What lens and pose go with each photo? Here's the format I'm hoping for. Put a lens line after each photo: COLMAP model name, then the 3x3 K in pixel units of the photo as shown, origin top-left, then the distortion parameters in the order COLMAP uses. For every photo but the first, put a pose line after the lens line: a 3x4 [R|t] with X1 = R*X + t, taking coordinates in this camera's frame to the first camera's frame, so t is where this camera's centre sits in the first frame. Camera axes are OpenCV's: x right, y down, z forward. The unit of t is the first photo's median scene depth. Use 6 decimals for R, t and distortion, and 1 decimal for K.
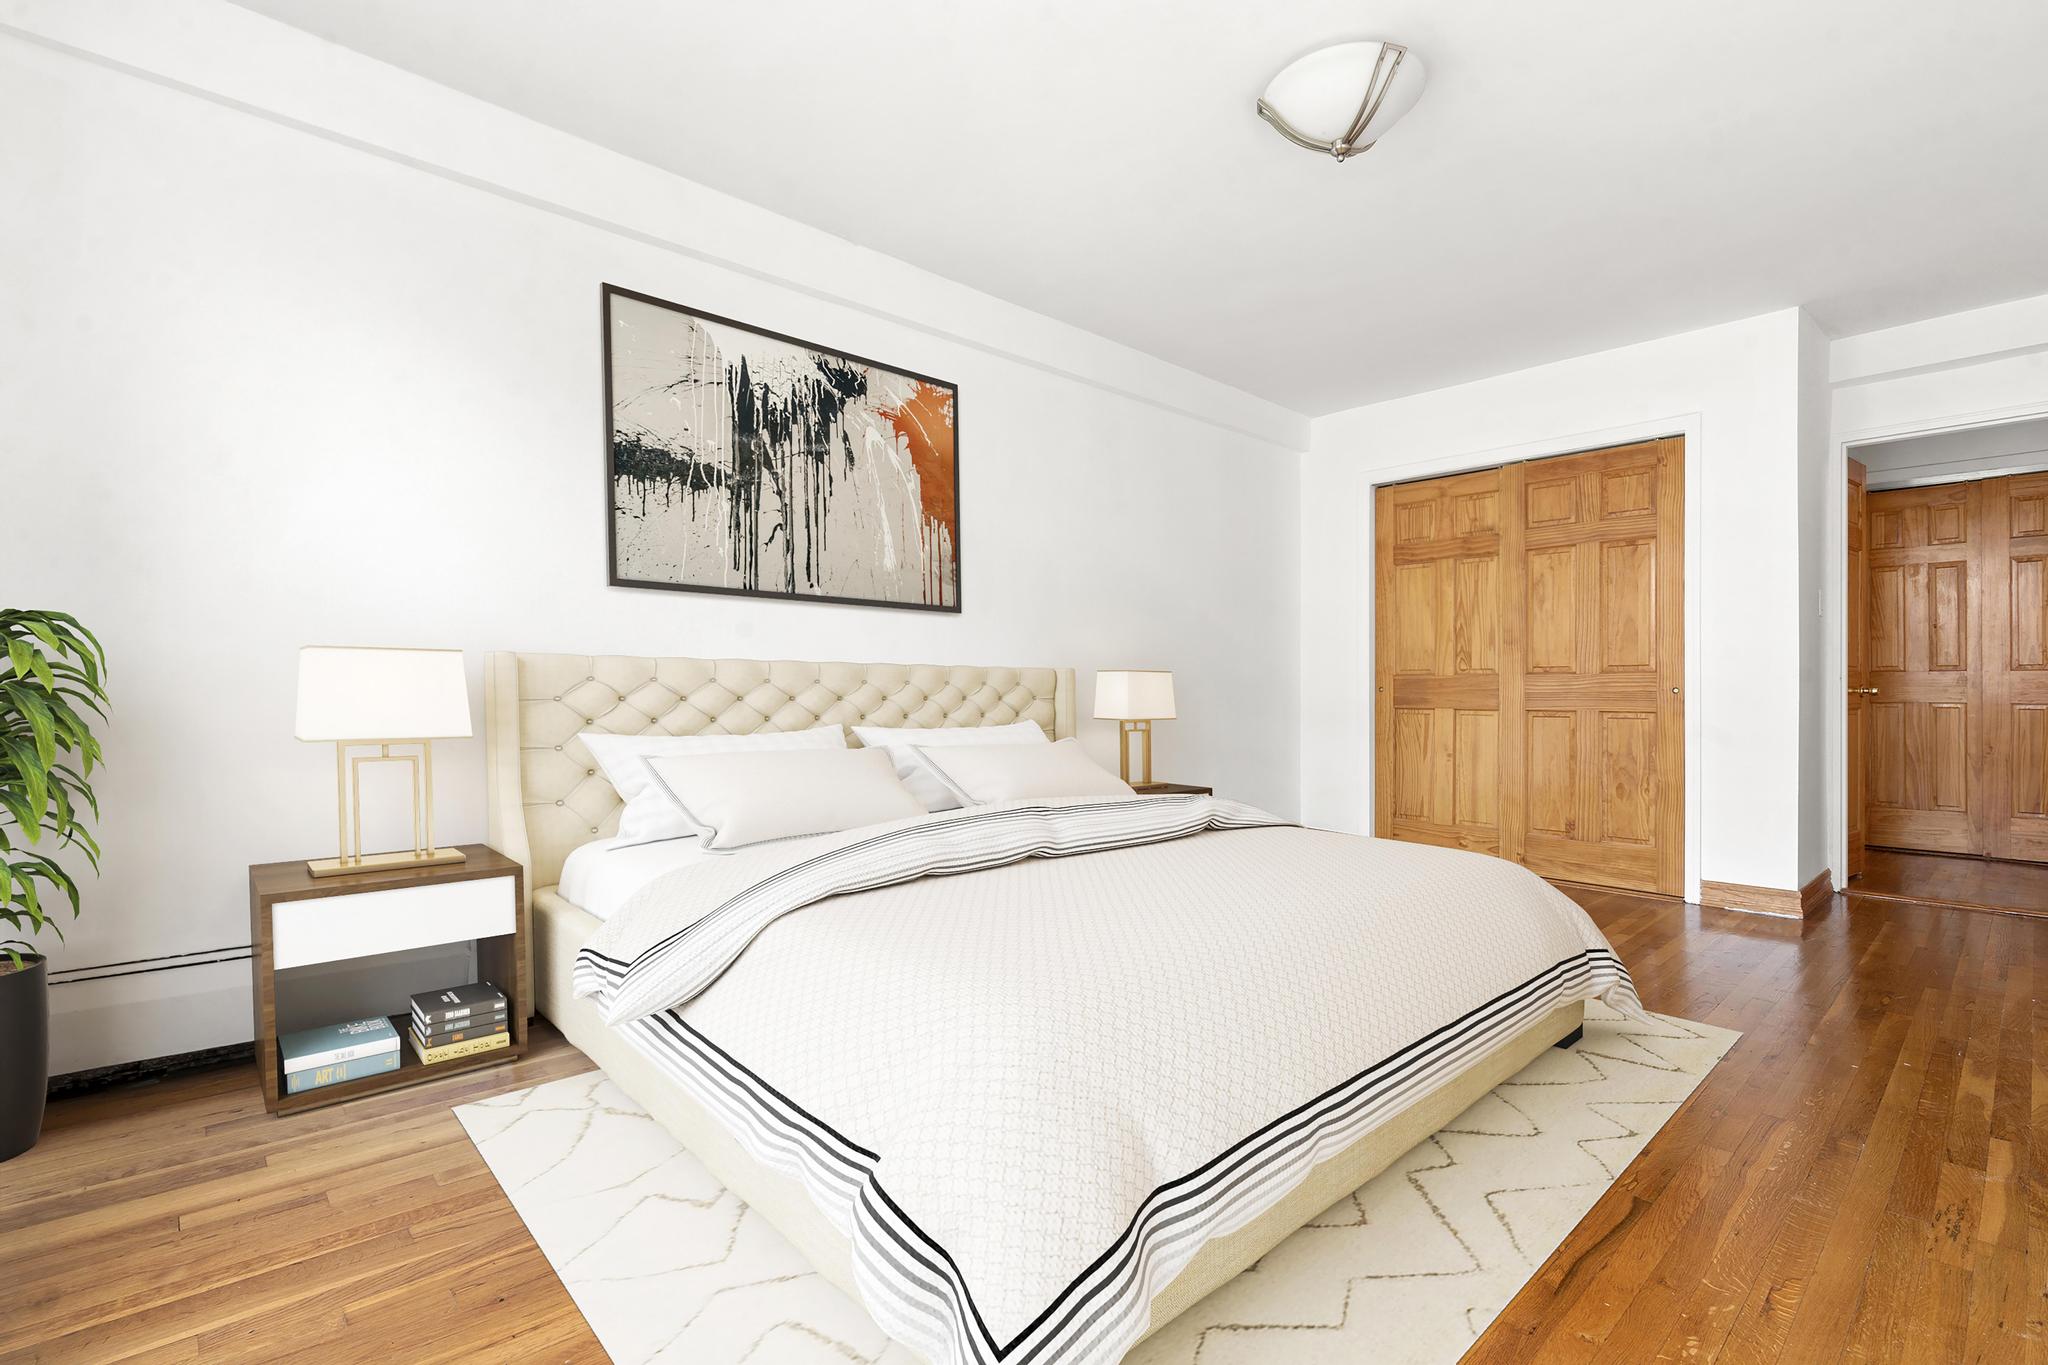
lens RADIAL K [[935.4, 0, 1036.1], [0, 935.4, 691.9], [0, 0, 1]] dist [-0.011156, 0.003689]
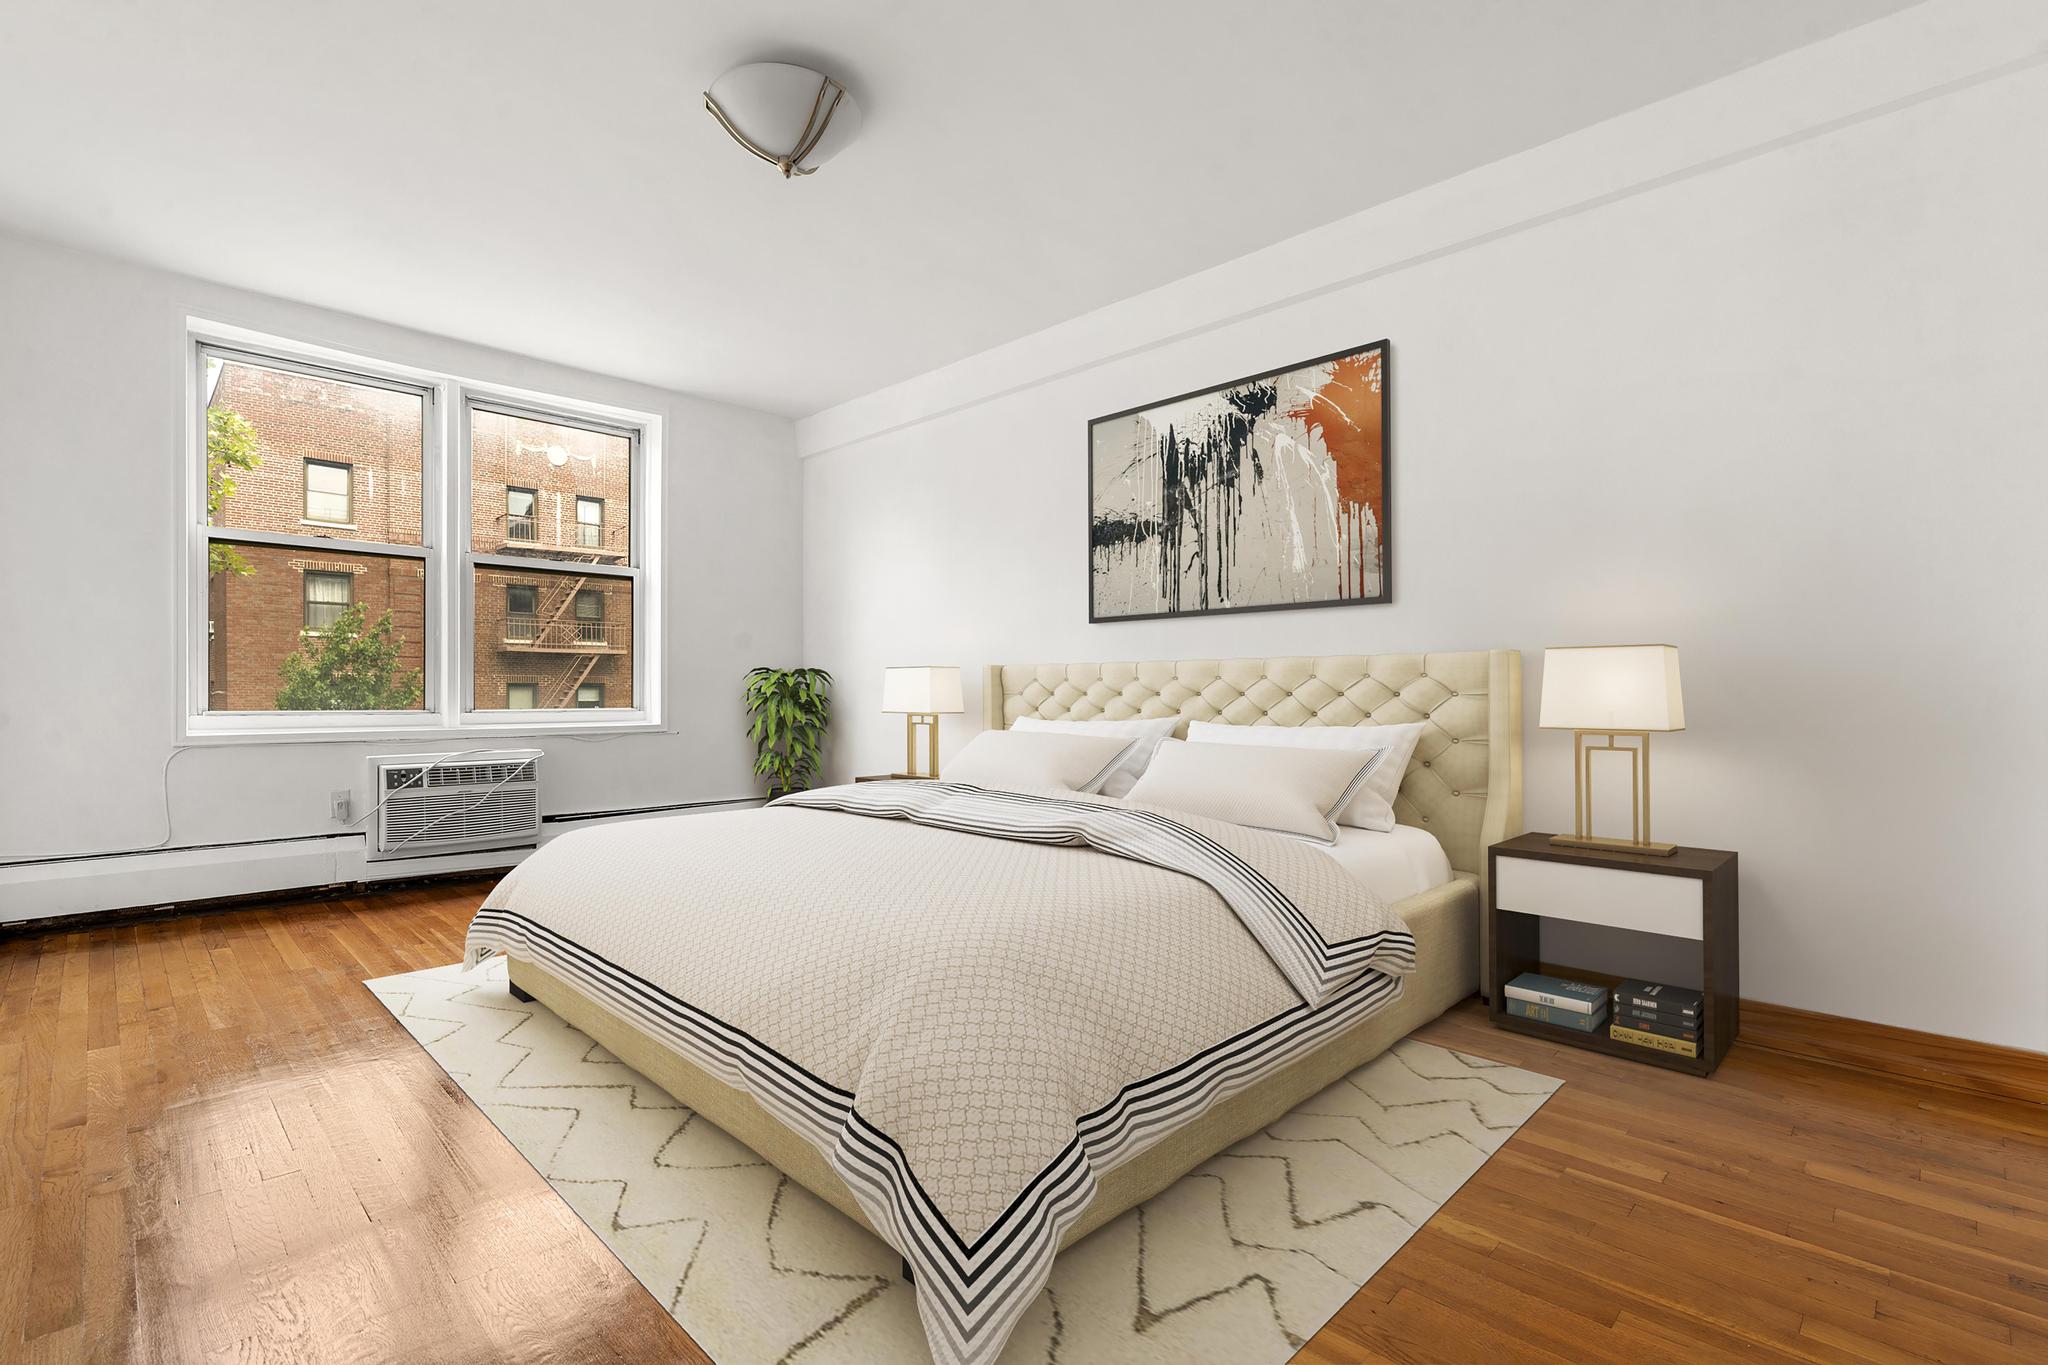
lens RADIAL K [[935.4, 0, 1040.2], [0, 935.4, 695.8], [0, 0, 1]] dist [-0.011156, 0.003689]
pose [[0.032822, 0.007997, -0.999429, 0.869046], [0.008688, 0.999928, 0.008286, -0.009131], [0.999423, -0.008955, 0.032750, 0.731868]]
